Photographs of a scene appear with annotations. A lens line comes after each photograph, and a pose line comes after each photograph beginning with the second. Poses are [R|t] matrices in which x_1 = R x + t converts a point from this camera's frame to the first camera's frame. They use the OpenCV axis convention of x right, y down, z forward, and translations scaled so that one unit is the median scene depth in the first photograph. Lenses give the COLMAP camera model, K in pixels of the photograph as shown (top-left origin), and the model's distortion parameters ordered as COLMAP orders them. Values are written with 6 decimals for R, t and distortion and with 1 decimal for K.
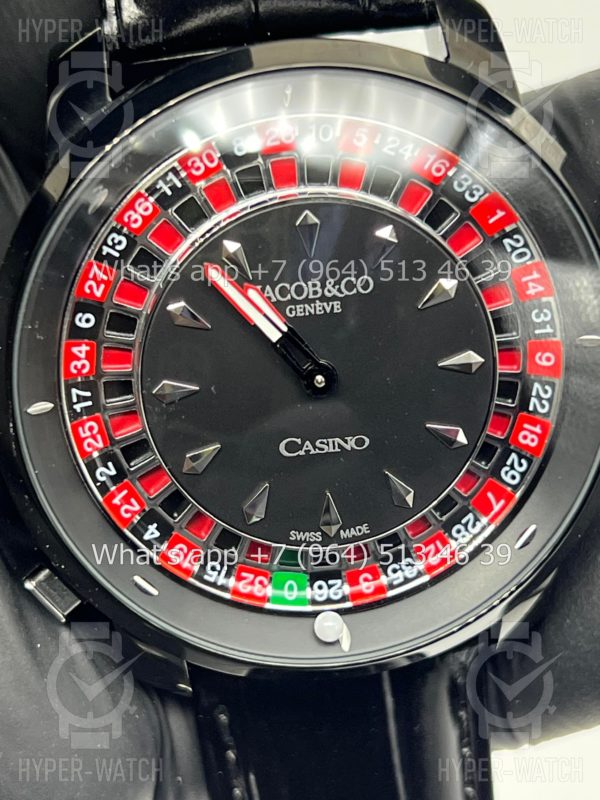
lens RADIAL K [[1898.6, 0, 300.0], [0, 1898.6, 400.0], [0, 0, 1]] dist [0.127540, -0.076933]
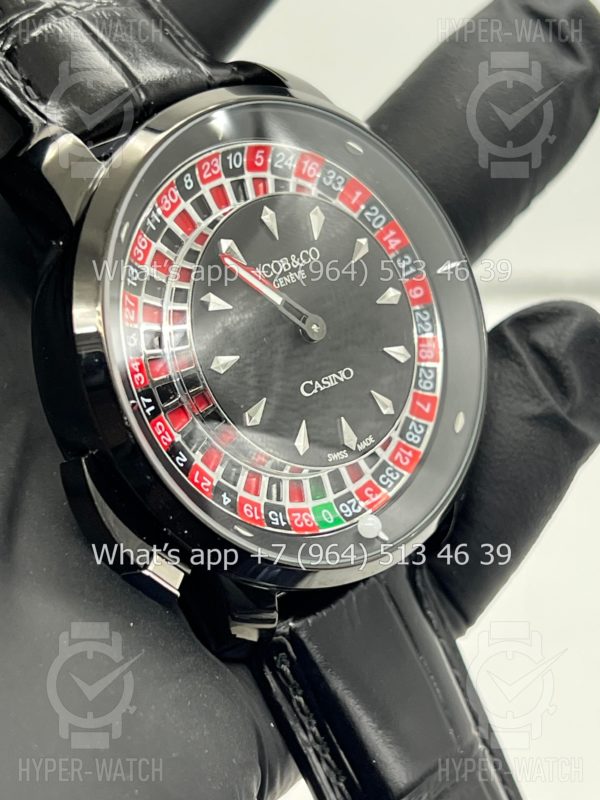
lens RADIAL K [[1898.6, 0, 300.0], [0, 1898.6, 400.0], [0, 0, 1]] dist [0.127540, -0.076933]
pose [[0.801161, -0.272176, 0.532974, -0.676213], [0.404267, 0.902808, -0.146650, 0.211648], [-0.441258, 0.332954, 0.833326, -0.049748]]
